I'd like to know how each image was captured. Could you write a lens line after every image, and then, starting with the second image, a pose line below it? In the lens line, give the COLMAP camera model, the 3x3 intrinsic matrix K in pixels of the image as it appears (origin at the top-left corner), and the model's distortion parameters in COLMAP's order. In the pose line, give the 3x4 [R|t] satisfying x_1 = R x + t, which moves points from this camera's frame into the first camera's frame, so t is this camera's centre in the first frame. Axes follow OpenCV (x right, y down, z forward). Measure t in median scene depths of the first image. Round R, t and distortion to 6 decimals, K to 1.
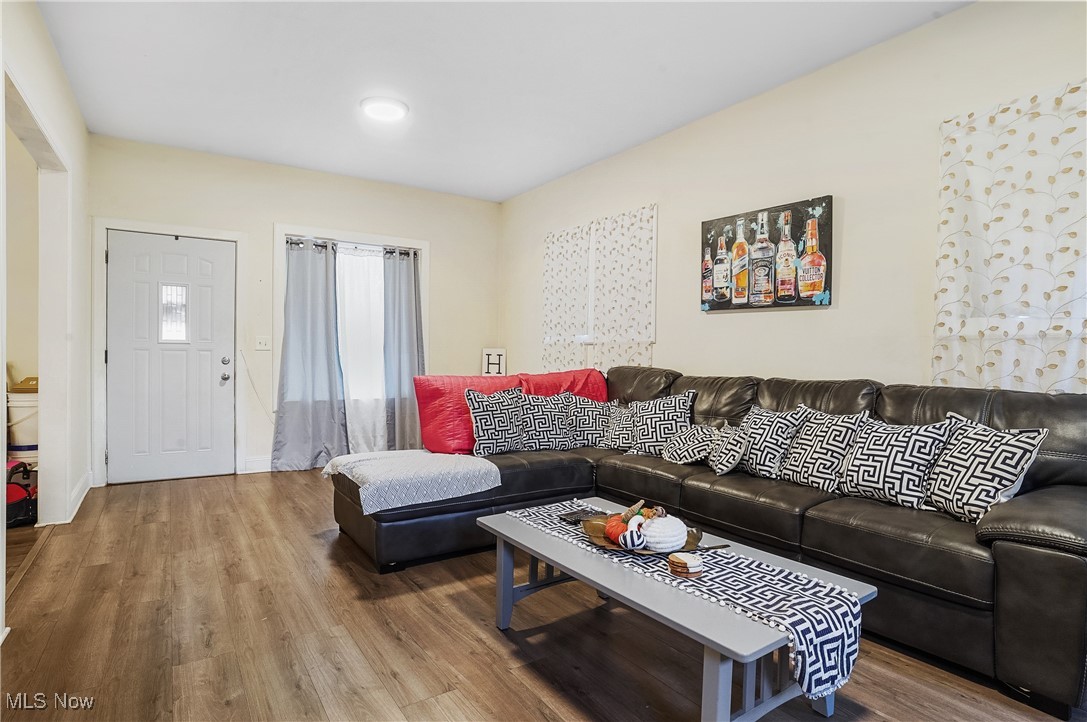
lens RADIAL K [[567.4, 0, 547.8], [0, 567.4, 358.8], [0, 0, 1]] dist [-0.047617, -0.000318]
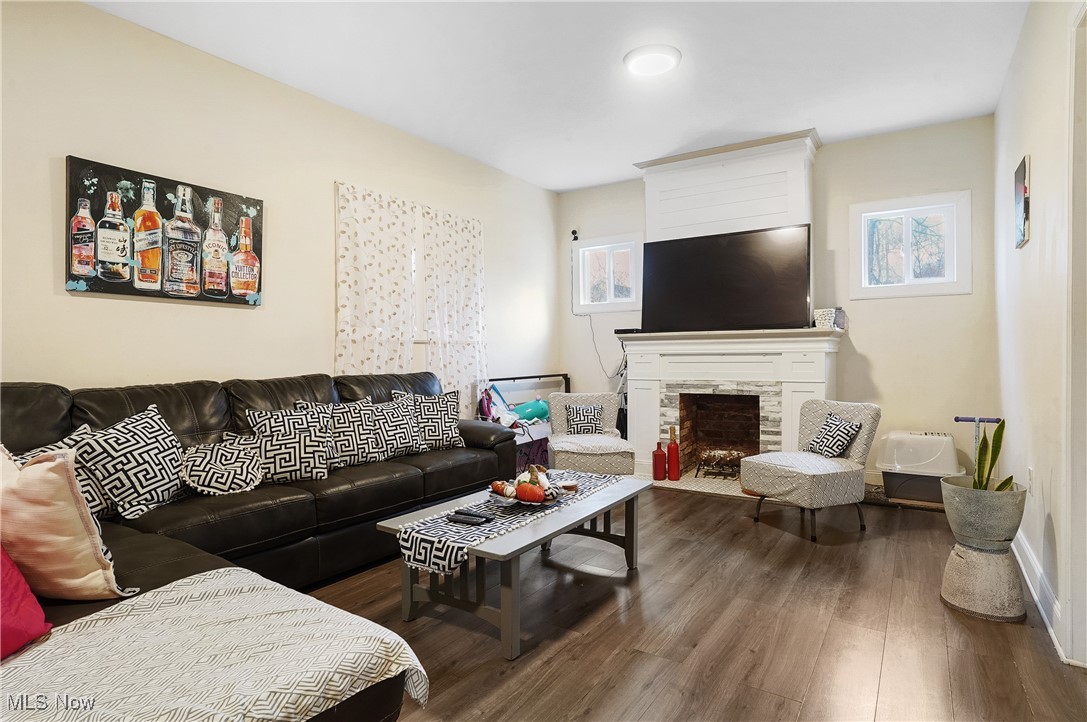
lens RADIAL K [[567.4, 0, 547.8], [0, 567.4, 358.8], [0, 0, 1]] dist [-0.047617, -0.000318]
pose [[-0.367085, -0.000984, 0.930187, -0.610944], [0.026220, 0.999591, 0.011405, 0.002325], [-0.929818, 0.028576, -0.366909, 0.838117]]
